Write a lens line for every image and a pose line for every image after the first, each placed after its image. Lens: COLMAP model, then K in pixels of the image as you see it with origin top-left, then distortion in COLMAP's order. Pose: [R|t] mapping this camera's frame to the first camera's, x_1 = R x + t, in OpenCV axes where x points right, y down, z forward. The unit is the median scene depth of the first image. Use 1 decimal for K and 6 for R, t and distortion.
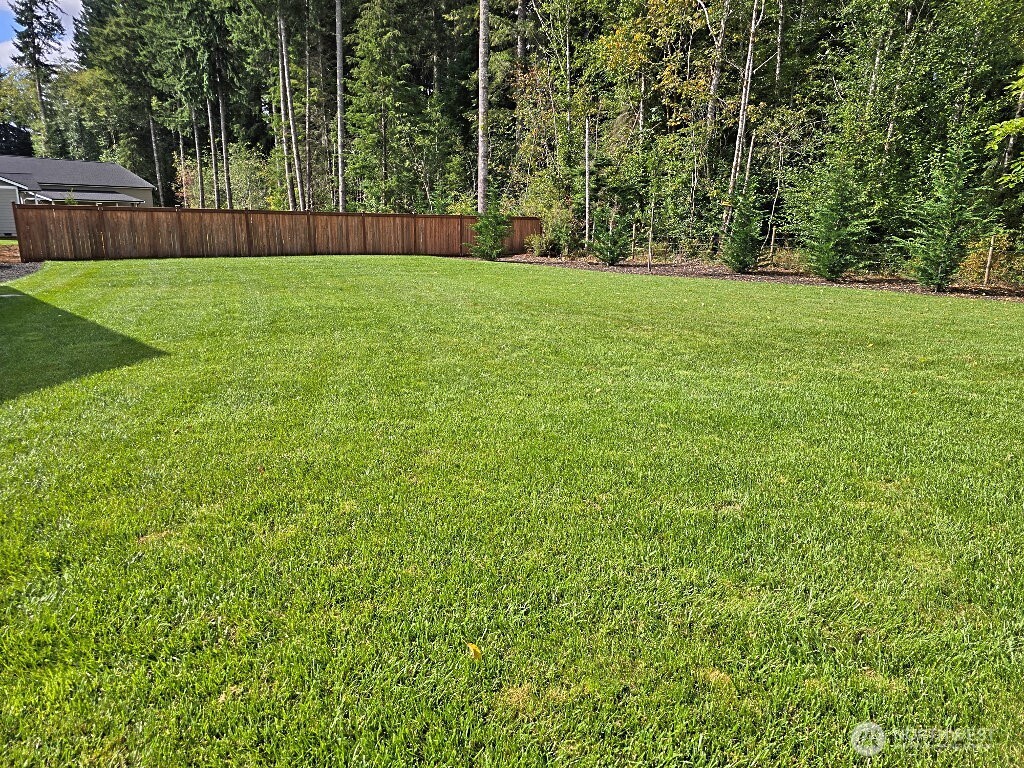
lens RADIAL K [[680.6, 0, 512.0], [0, 680.6, 384.0], [0, 0, 1]] dist [0.001941, -0.003471]
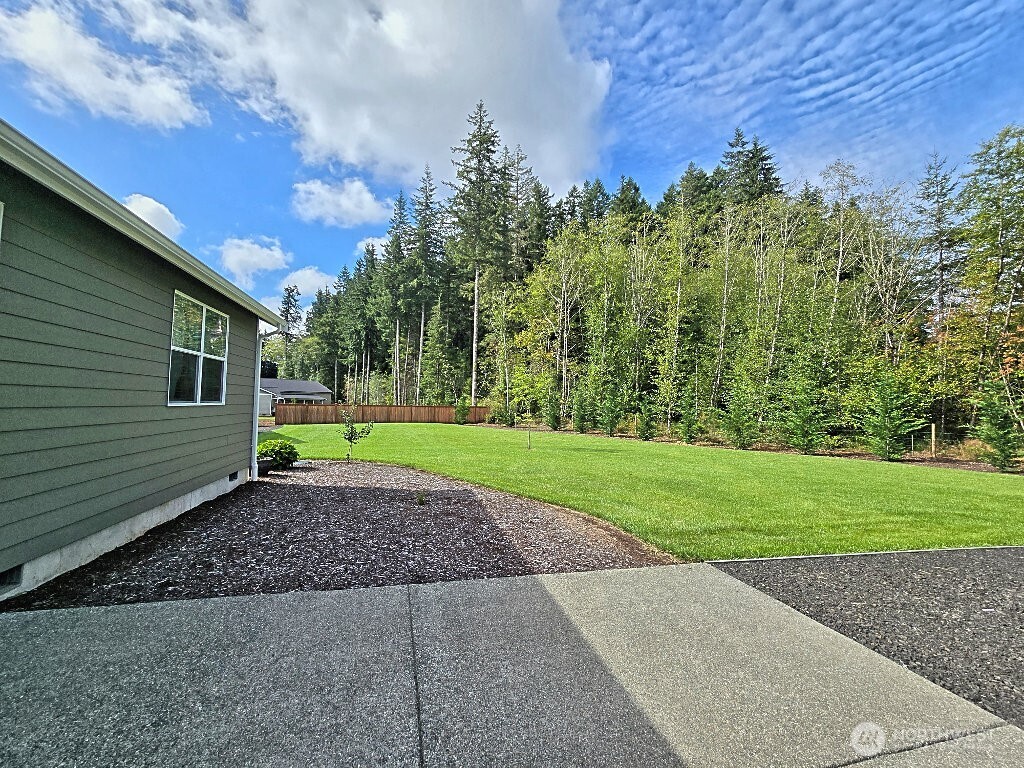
lens RADIAL K [[410.8, 0, 519.5], [0, 410.8, 378.8], [0, 0, 1]] dist [-0.020059, 0.005016]
pose [[0.998937, -0.007975, -0.045395, 0.093736], [-0.005856, 0.954969, -0.296649, 0.035353], [0.045717, 0.296600, 0.953907, -0.162870]]
